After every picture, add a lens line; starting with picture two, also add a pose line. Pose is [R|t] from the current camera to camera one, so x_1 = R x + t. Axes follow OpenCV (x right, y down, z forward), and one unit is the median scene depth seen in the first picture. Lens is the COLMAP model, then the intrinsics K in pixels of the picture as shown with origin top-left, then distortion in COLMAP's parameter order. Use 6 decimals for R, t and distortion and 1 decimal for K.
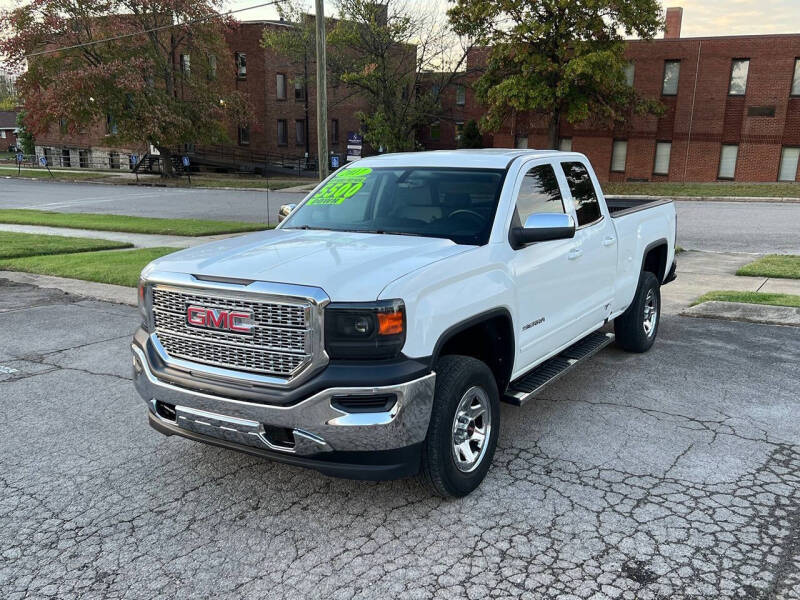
lens RADIAL K [[756.7, 0, 399.9], [0, 756.7, 301.9], [0, 0, 1]] dist [0.025875, 0.000000]
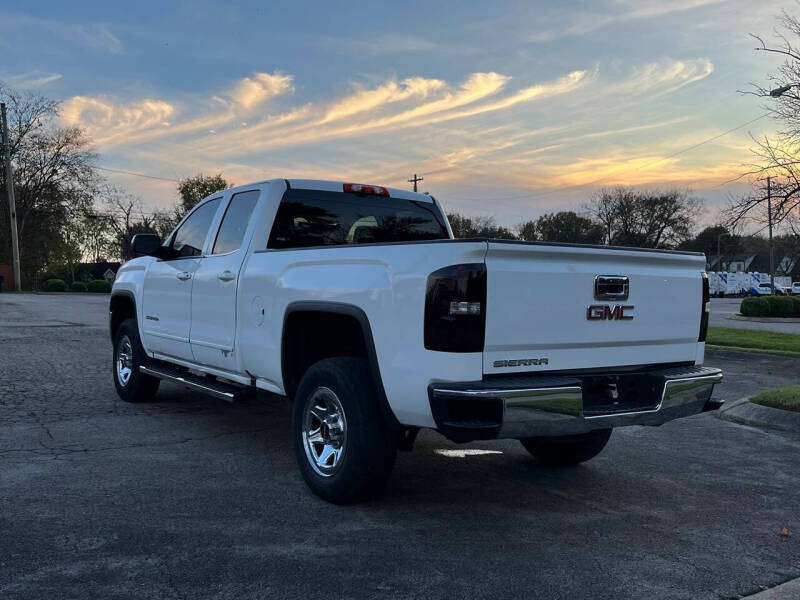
lens RADIAL K [[756.7, 0, 397.6], [0, 756.7, 297.3], [0, 0, 1]] dist [0.025875, 0.000000]
pose [[-0.369221, 0.016668, -0.929192, 1.202325], [-0.201827, 0.974538, 0.097679, -0.213985], [0.907161, 0.223601, -0.356456, 1.779028]]
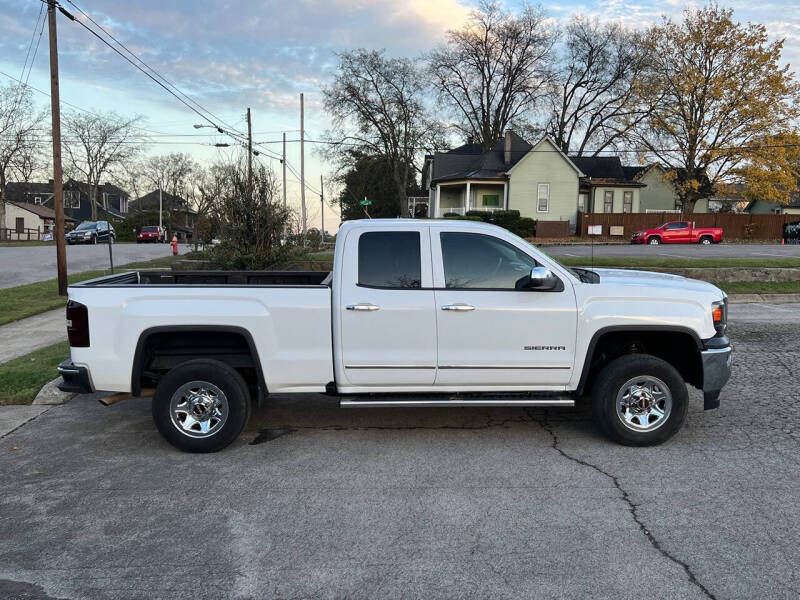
lens RADIAL K [[756.7, 0, 398.0], [0, 756.7, 302.0], [0, 0, 1]] dist [0.025875, 0.000000]
pose [[-0.564184, -0.076297, 0.822116, -1.049789], [0.169176, 0.963912, 0.205554, -0.385551], [-0.808131, 0.255053, -0.530917, 2.009750]]
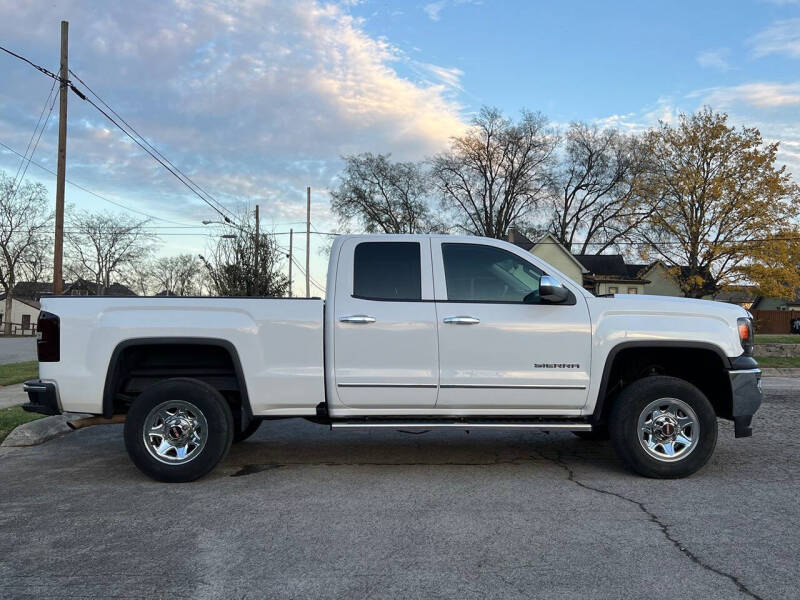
lens RADIAL K [[756.7, 0, 397.0], [0, 756.7, 300.4], [0, 0, 1]] dist [0.025875, 0.000000]
pose [[-0.557465, 0.037296, 0.829362, -0.981194], [0.166964, 0.983616, 0.067994, -0.229231], [-0.813238, 0.176378, -0.554558, 1.981246]]
